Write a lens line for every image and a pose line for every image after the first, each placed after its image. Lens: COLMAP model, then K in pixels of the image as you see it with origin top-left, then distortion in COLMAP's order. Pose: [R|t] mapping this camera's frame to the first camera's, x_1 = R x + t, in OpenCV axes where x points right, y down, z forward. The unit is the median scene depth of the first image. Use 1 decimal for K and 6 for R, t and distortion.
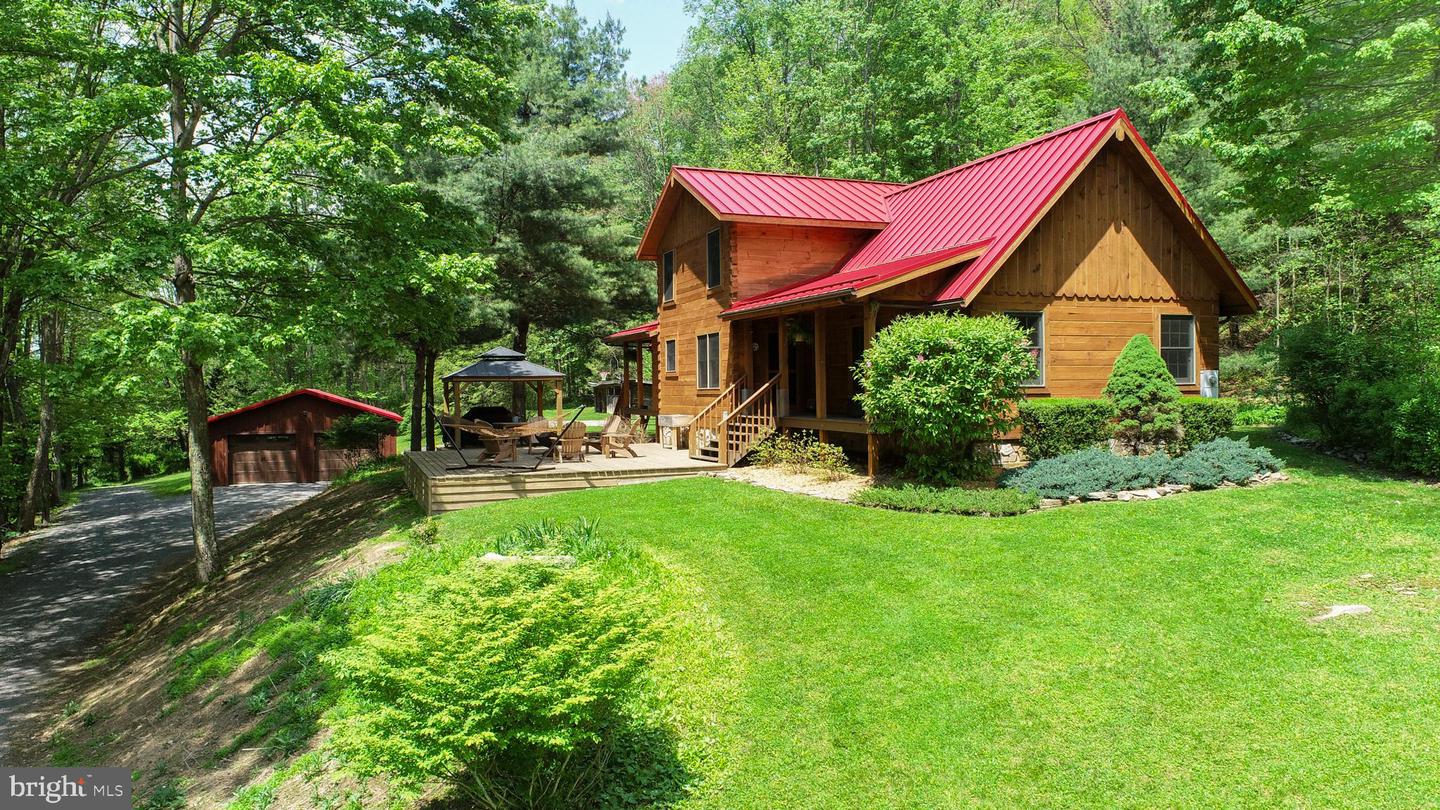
lens RADIAL K [[977.1, 0, 720.0], [0, 977.1, 405.0], [0, 0, 1]] dist [-0.008660, 0.003376]
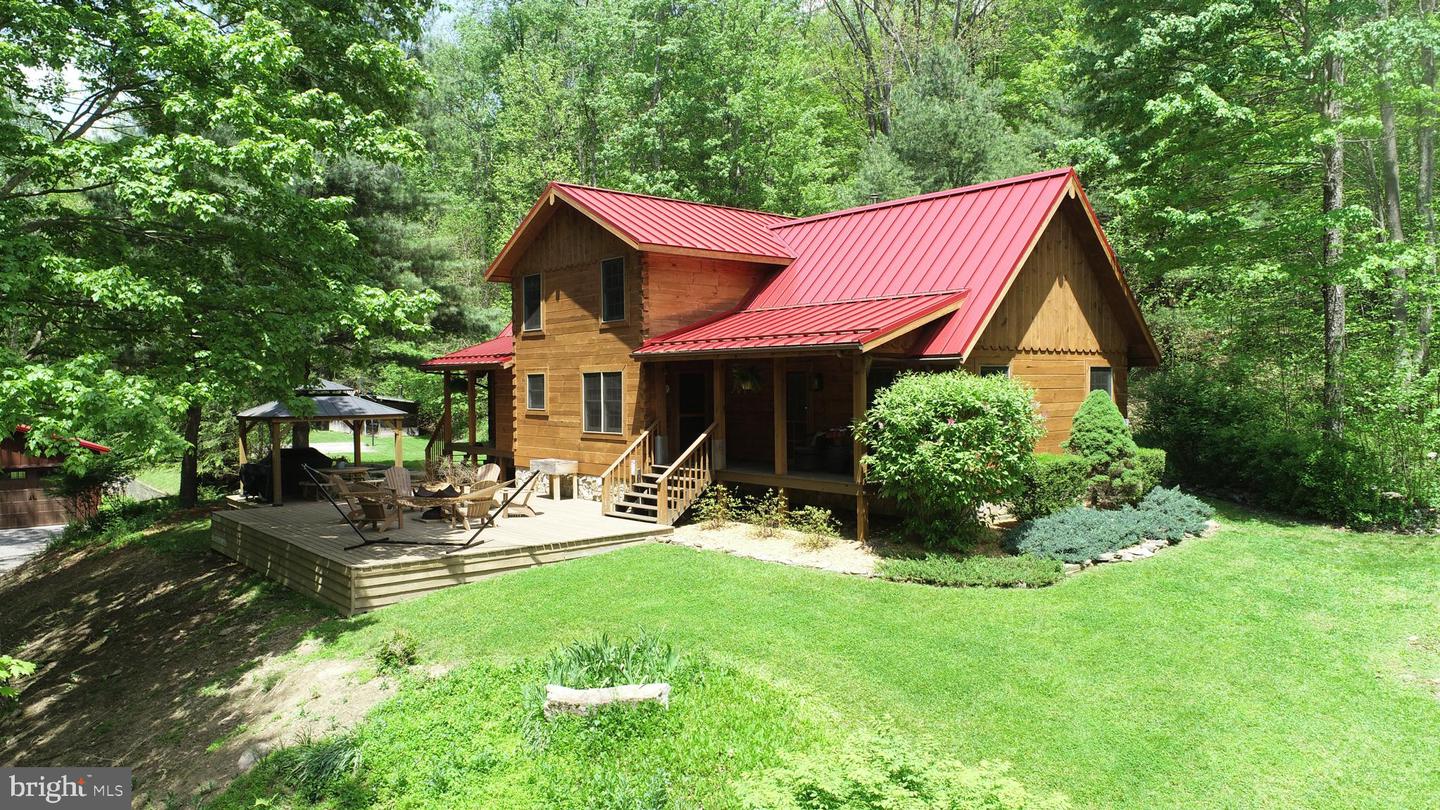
lens RADIAL K [[977.1, 0, 720.0], [0, 977.1, 405.0], [0, 0, 1]] dist [-0.008660, 0.003376]
pose [[0.947259, -0.003516, 0.320450, -0.202426], [0.004096, 0.999991, -0.001135, -0.041982], [-0.320443, 0.002388, 0.947265, 0.115221]]
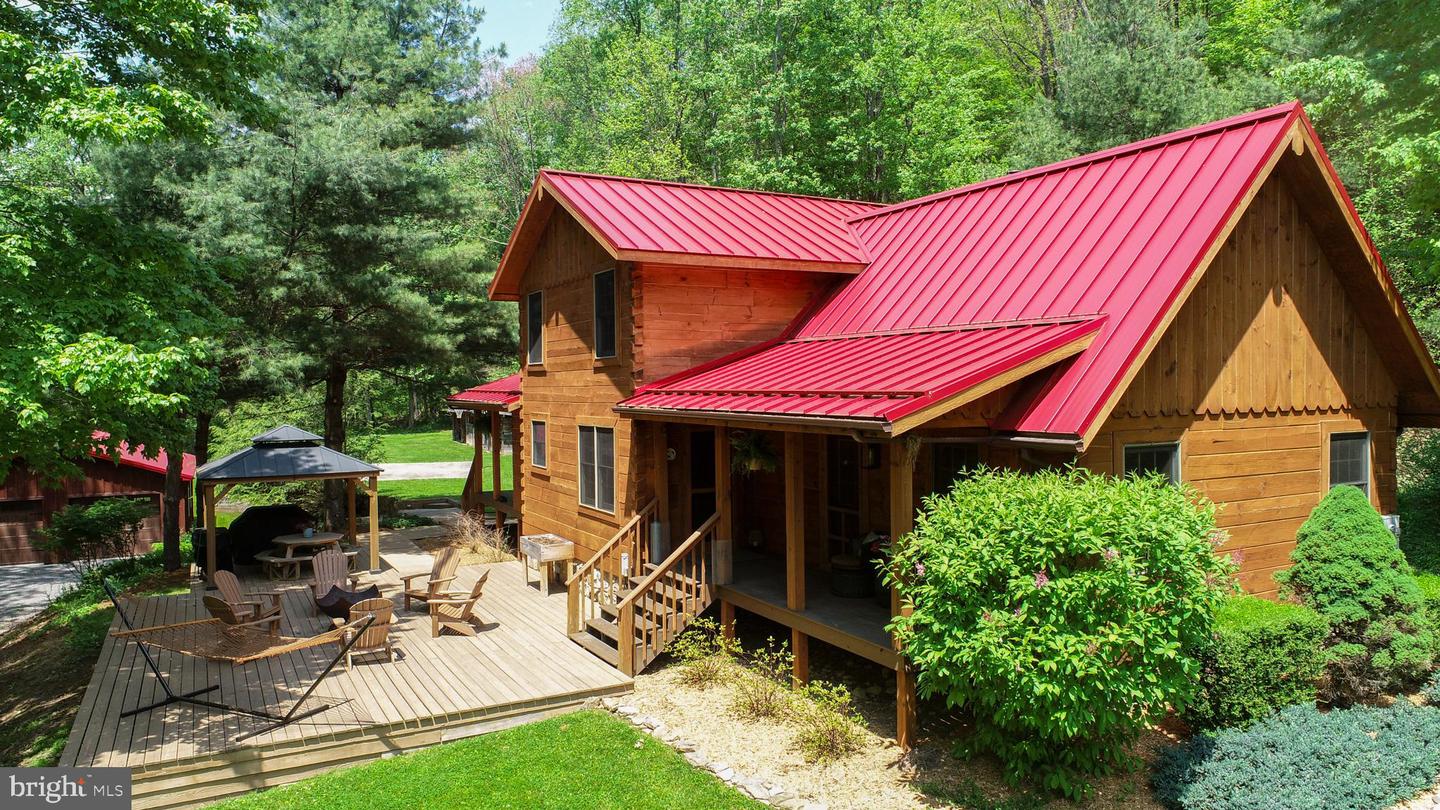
lens RADIAL K [[977.1, 0, 720.0], [0, 977.1, 405.0], [0, 0, 1]] dist [-0.008660, 0.003376]
pose [[0.991528, -0.001431, 0.129887, -0.015039], [0.001083, 0.999996, 0.002748, -0.090868], [-0.129891, -0.002584, 0.991525, 0.343606]]
